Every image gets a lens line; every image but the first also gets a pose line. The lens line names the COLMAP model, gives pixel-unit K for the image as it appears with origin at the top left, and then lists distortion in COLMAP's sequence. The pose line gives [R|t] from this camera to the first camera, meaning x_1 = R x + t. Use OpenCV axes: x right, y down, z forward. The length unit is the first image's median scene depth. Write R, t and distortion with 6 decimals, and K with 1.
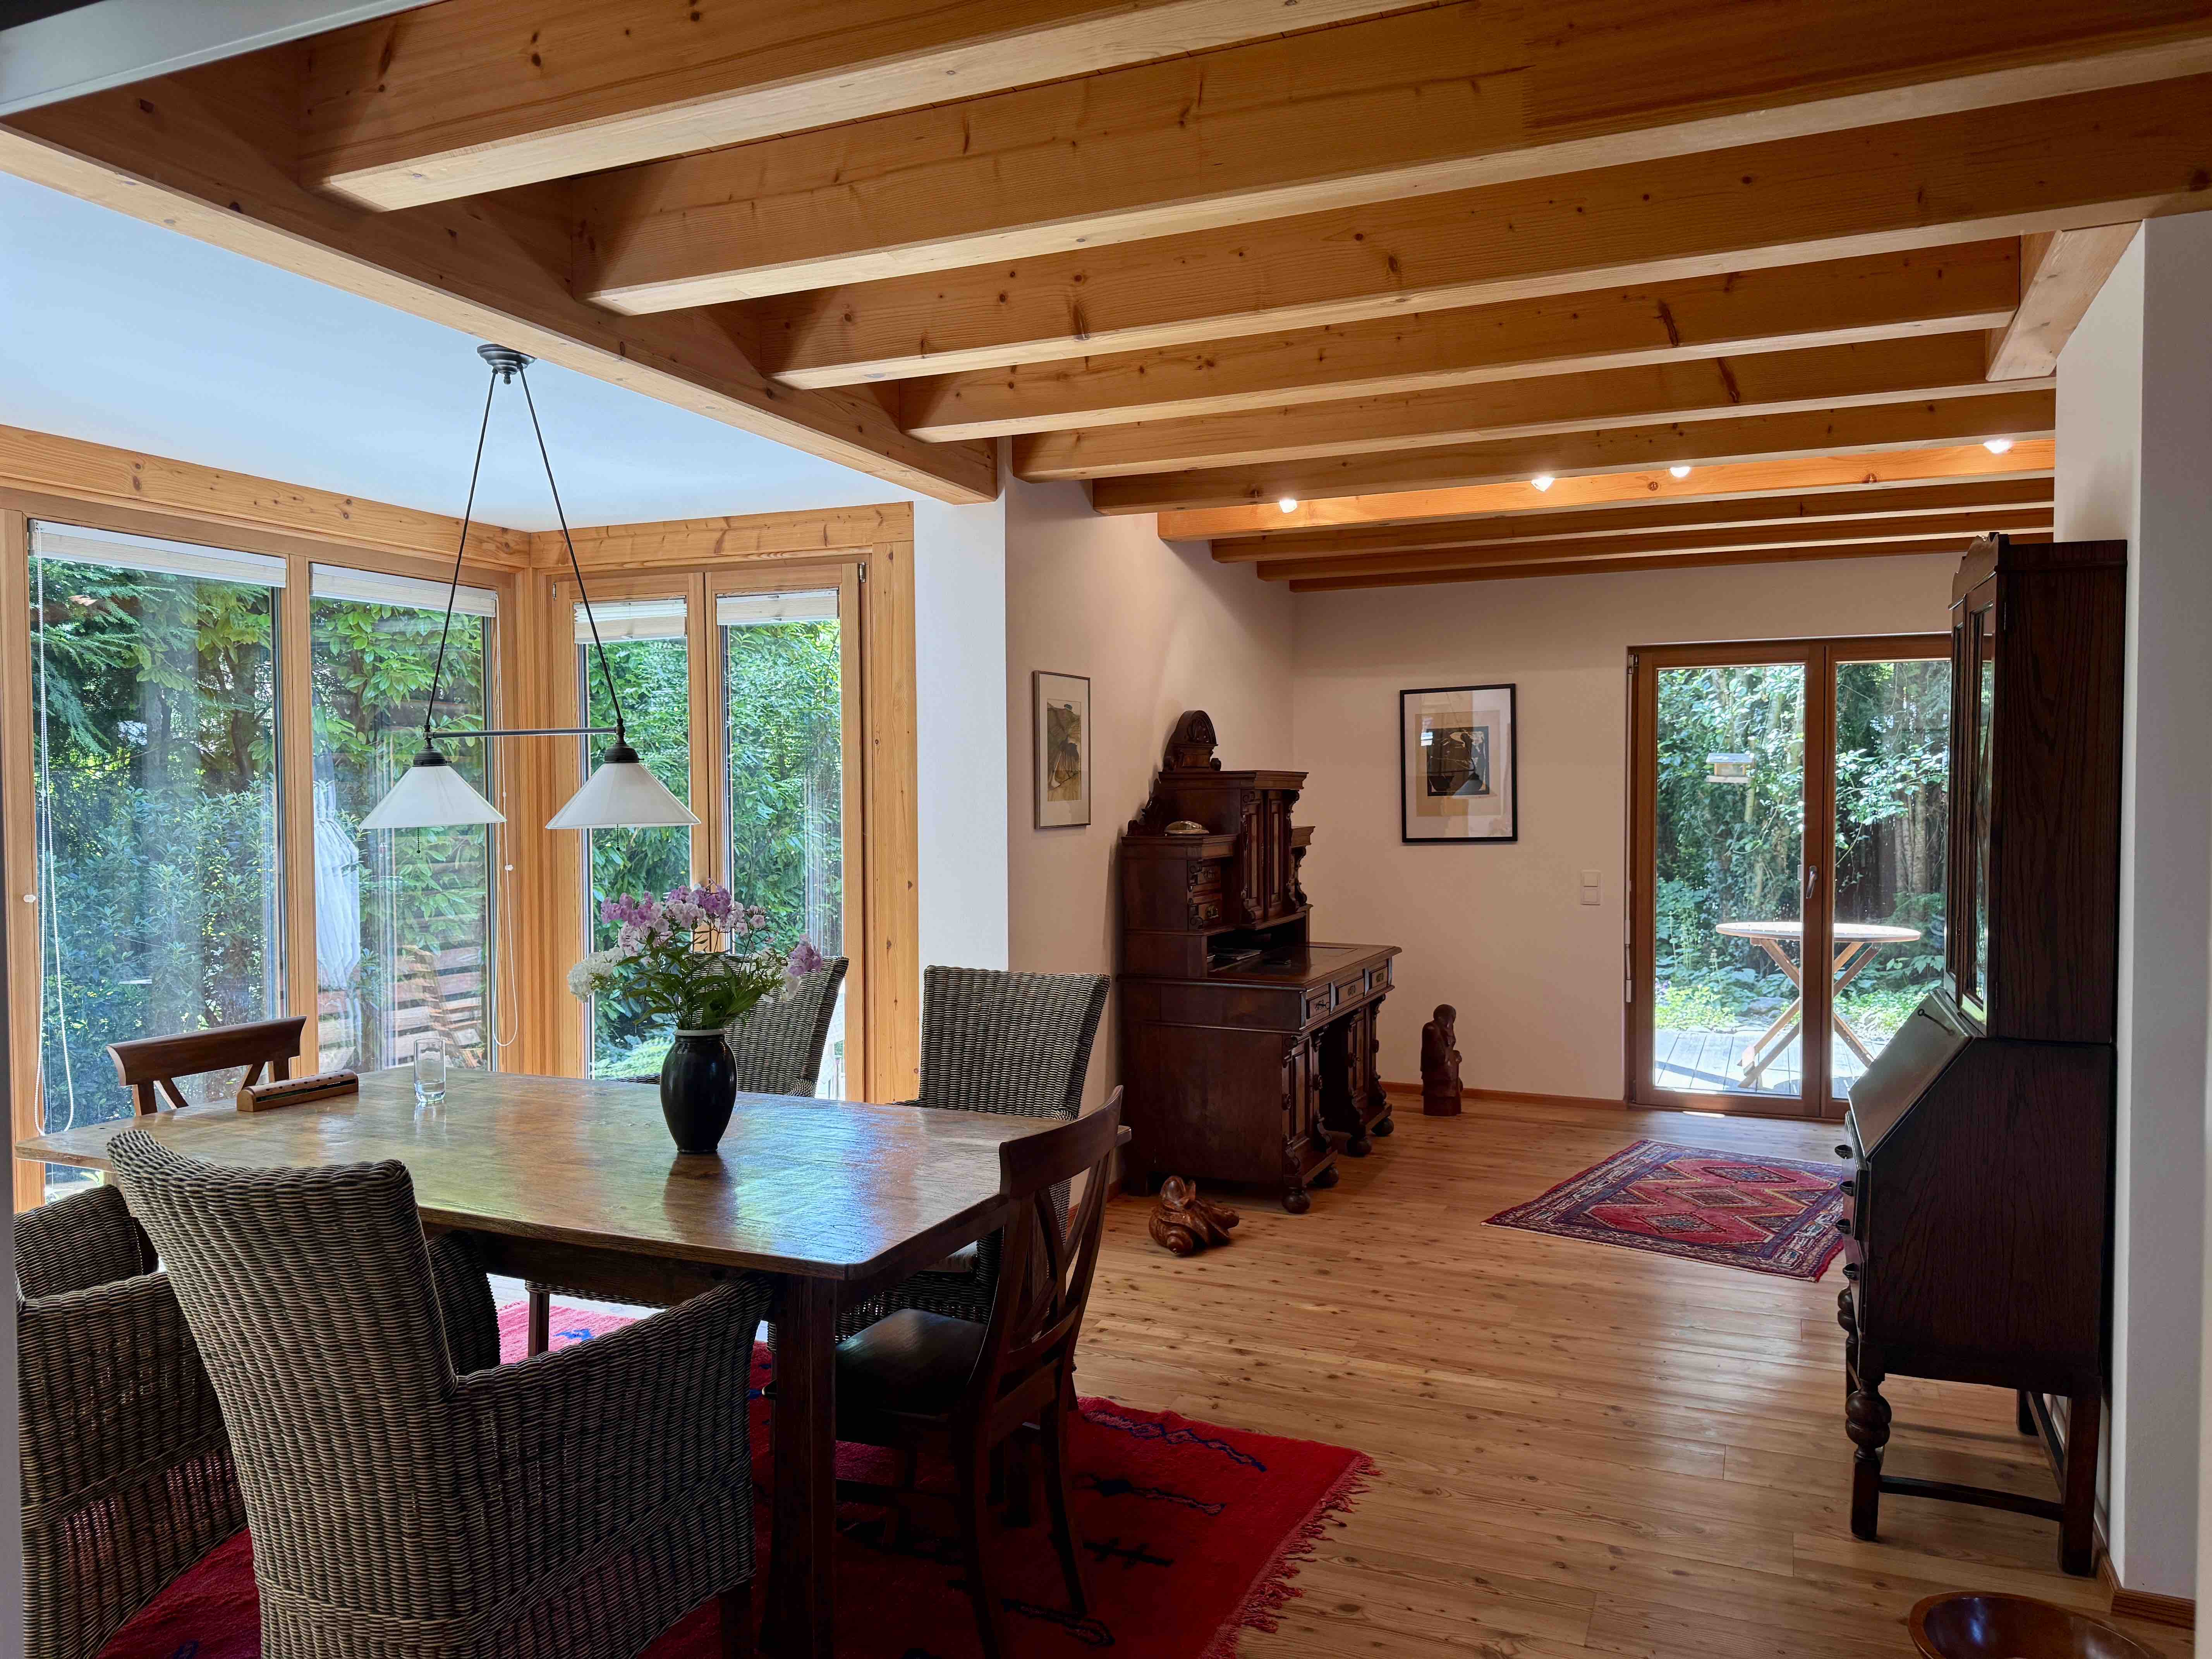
lens RADIAL K [[1558.8, 0, 1104.0], [0, 1558.8, 860.7], [0, 0, 1]] dist [0.022829, -0.011147]
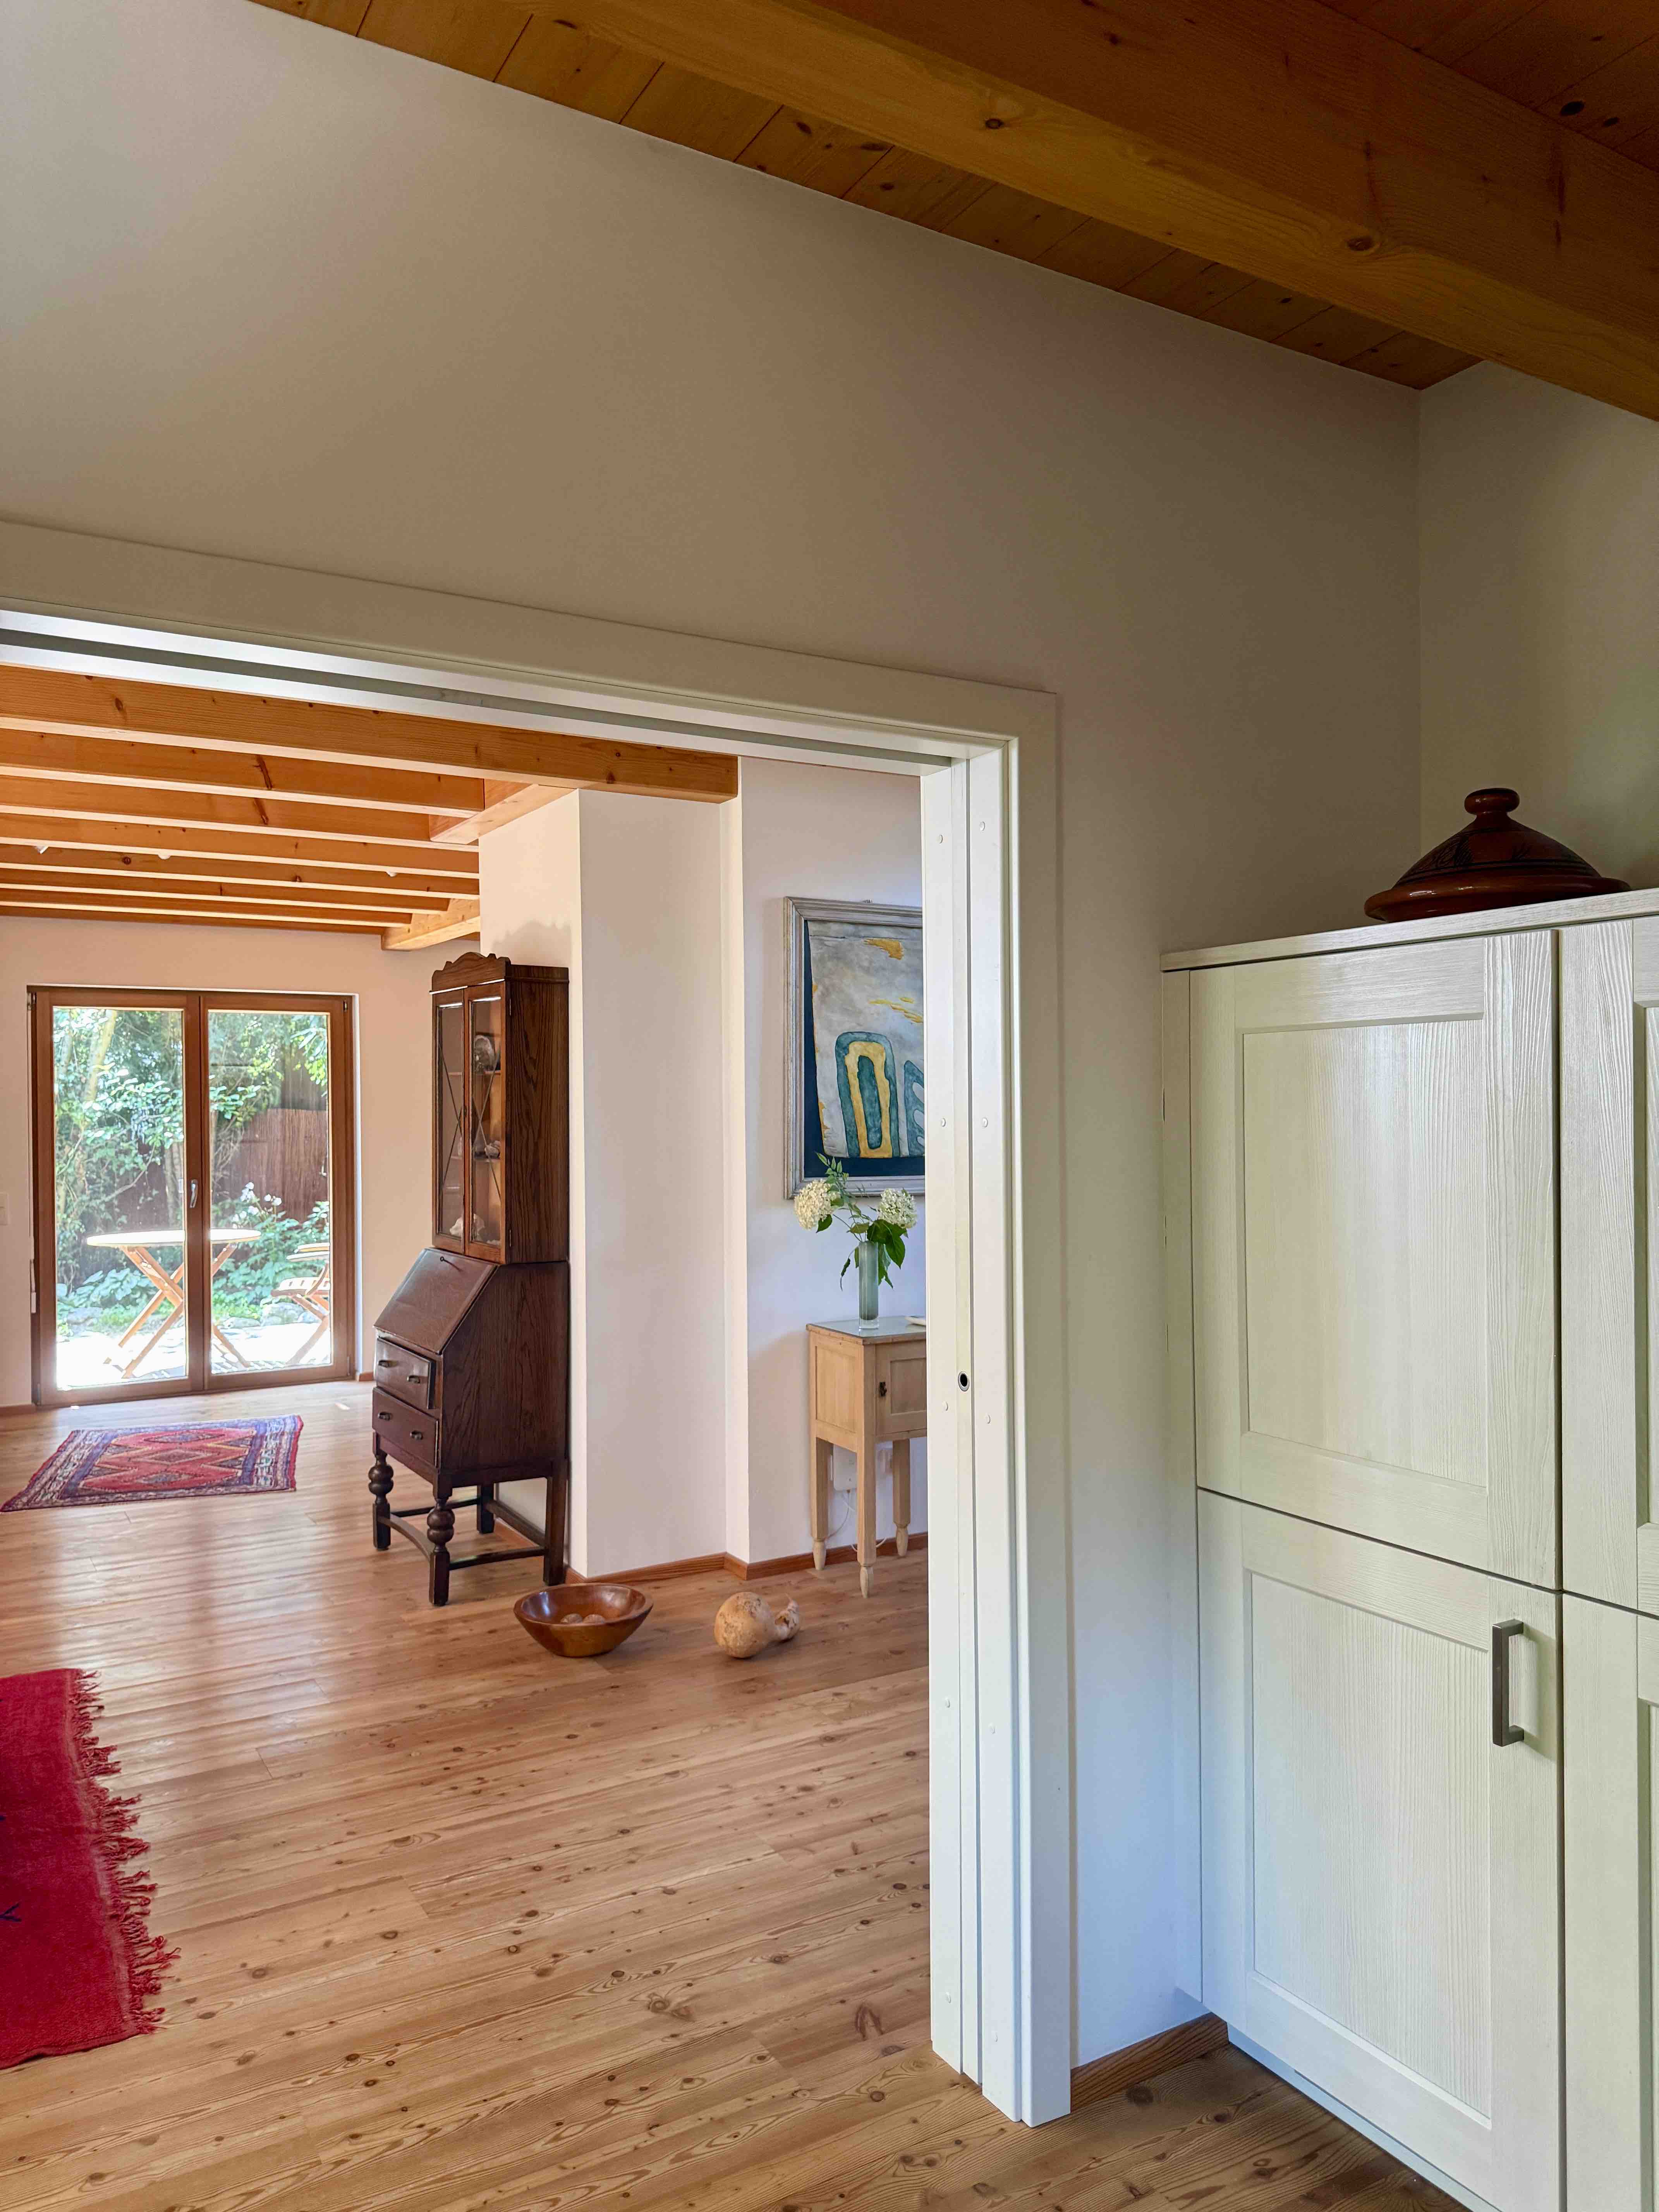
lens RADIAL K [[1558.8, 0, 834.0], [0, 1558.8, 1117.6], [0, 0, 1]] dist [0.022829, -0.011147]
pose [[0.585279, -0.001959, 0.810829, -0.339778], [0.039912, 0.998854, -0.026396, 0.010434], [-0.809849, 0.047811, 0.584687, -0.141120]]
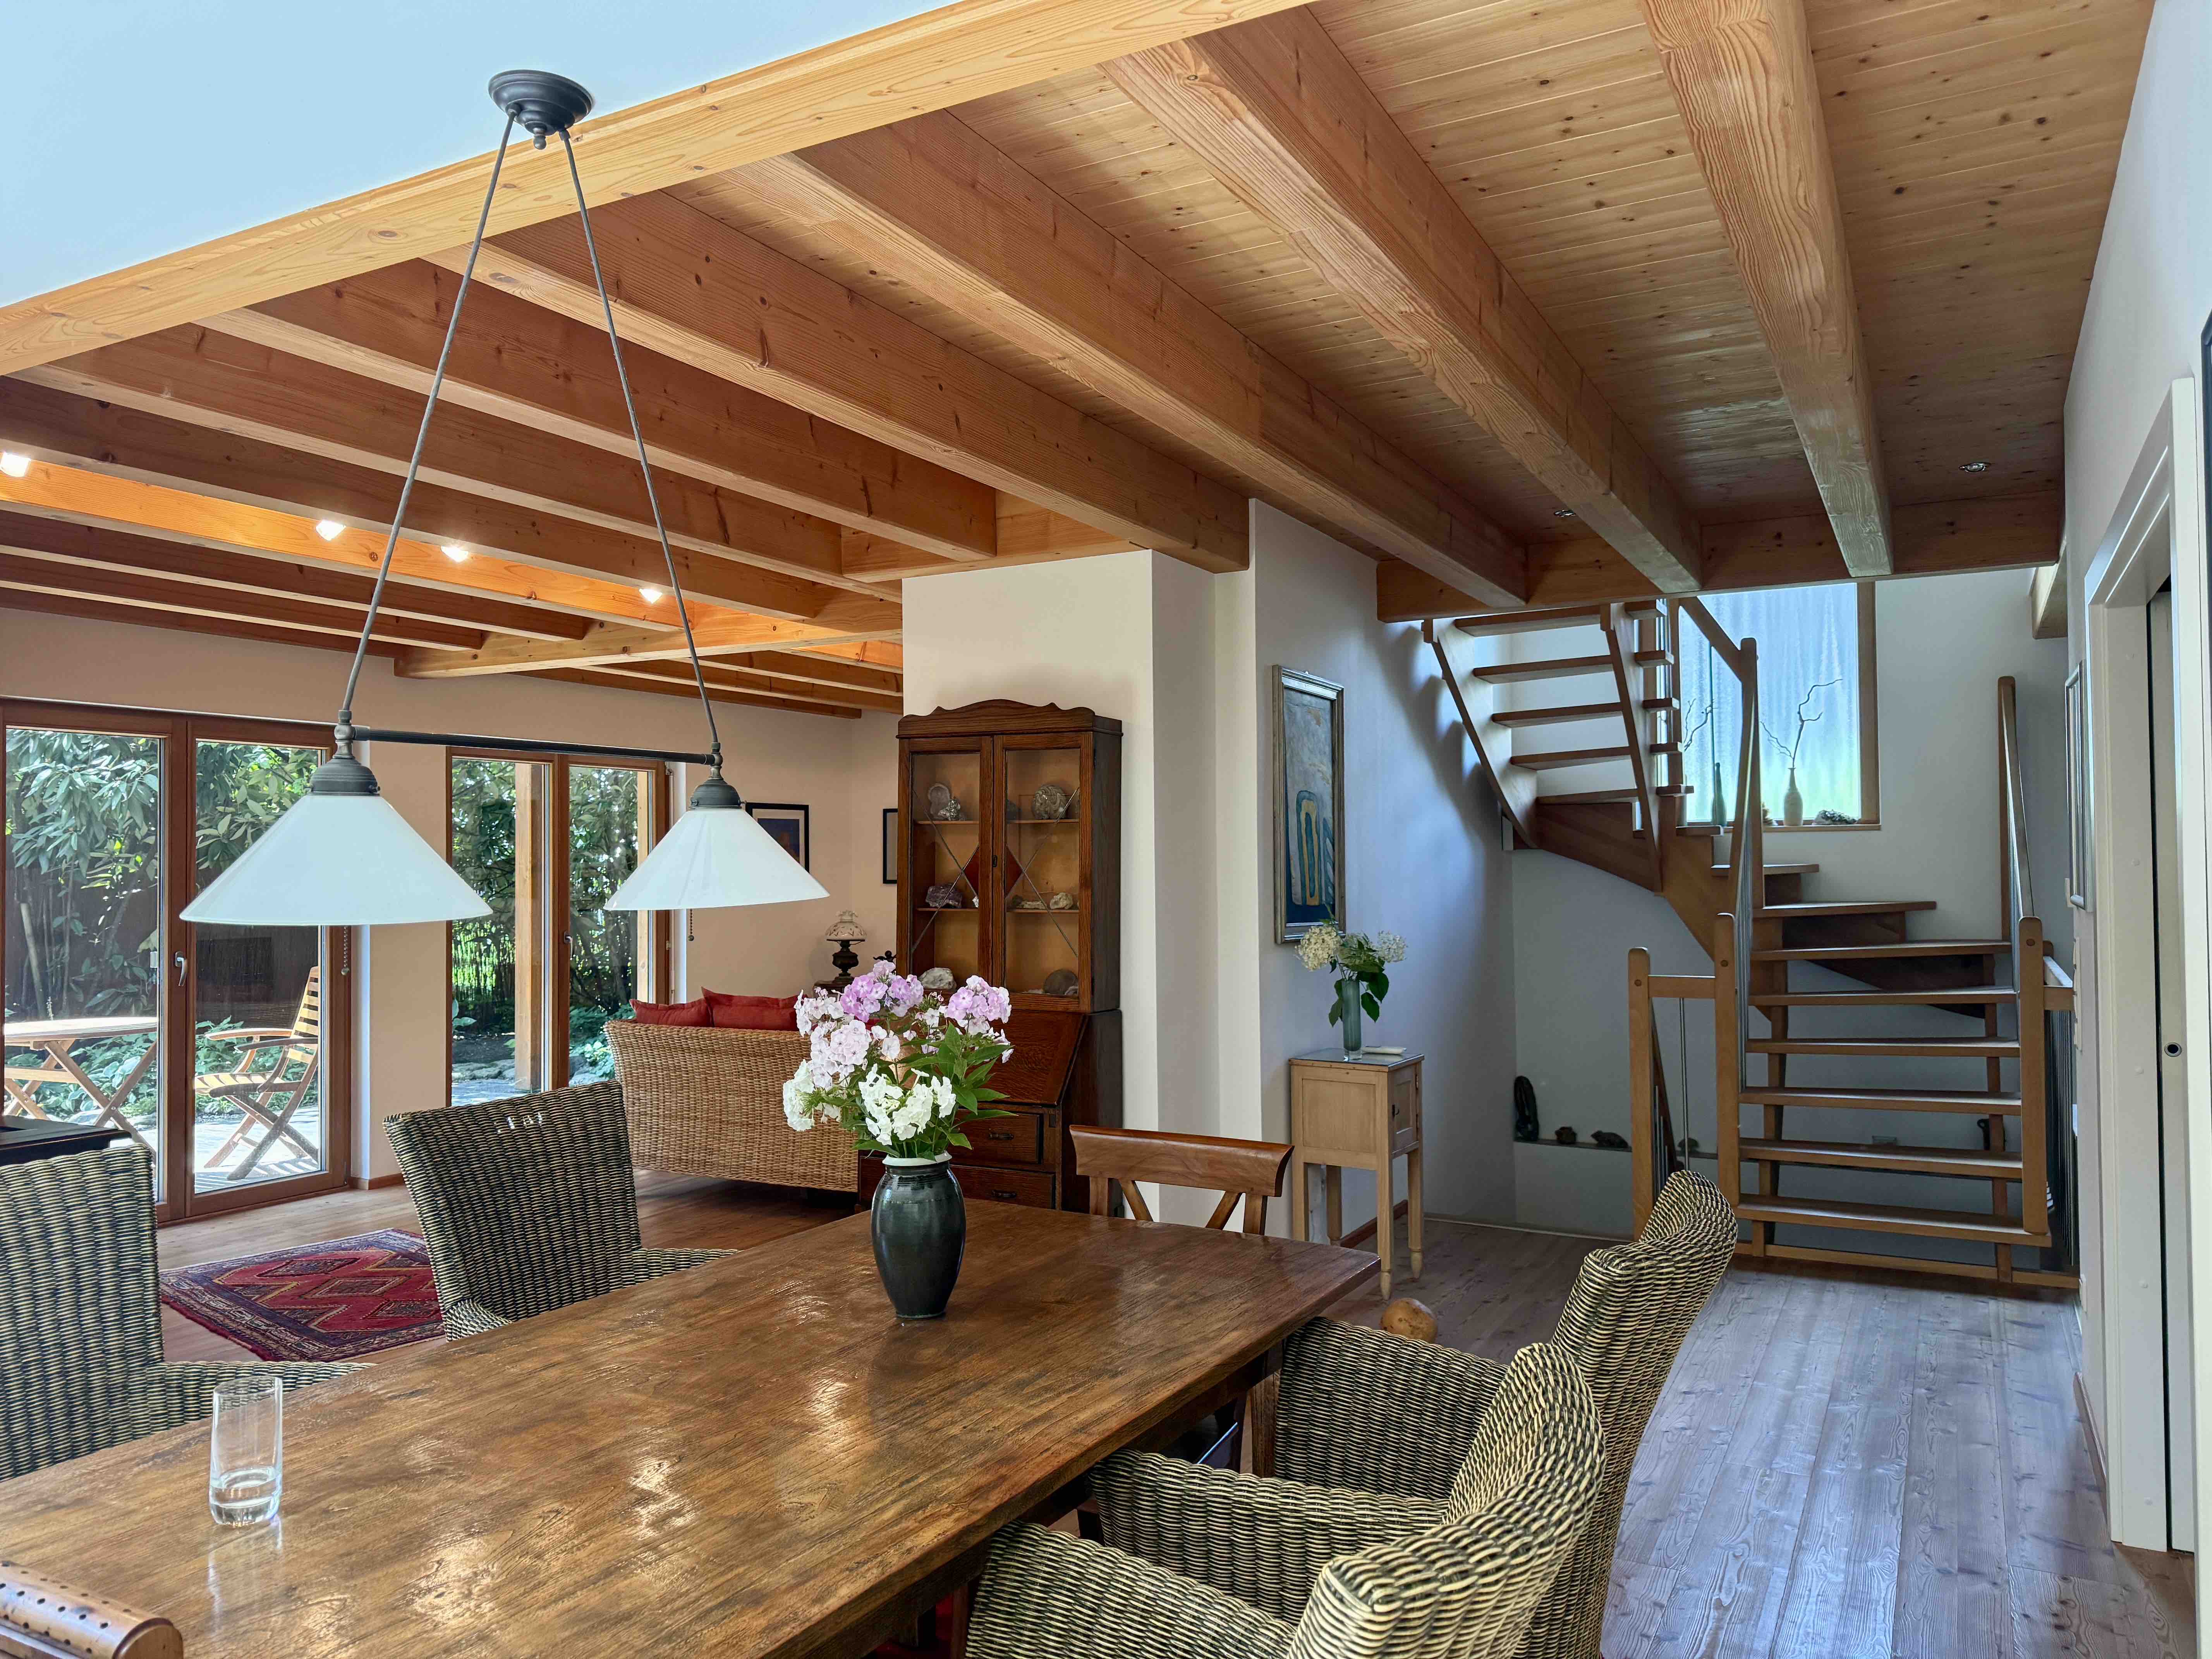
lens RADIAL K [[1558.8, 0, 1115.9], [0, 1558.8, 831.0], [0, 0, 1]] dist [0.022829, -0.011147]
pose [[0.097724, 0.027498, 0.994834, -0.655925], [0.050216, 0.998209, -0.032524, -0.015439], [-0.993946, 0.053135, 0.096168, 0.511984]]
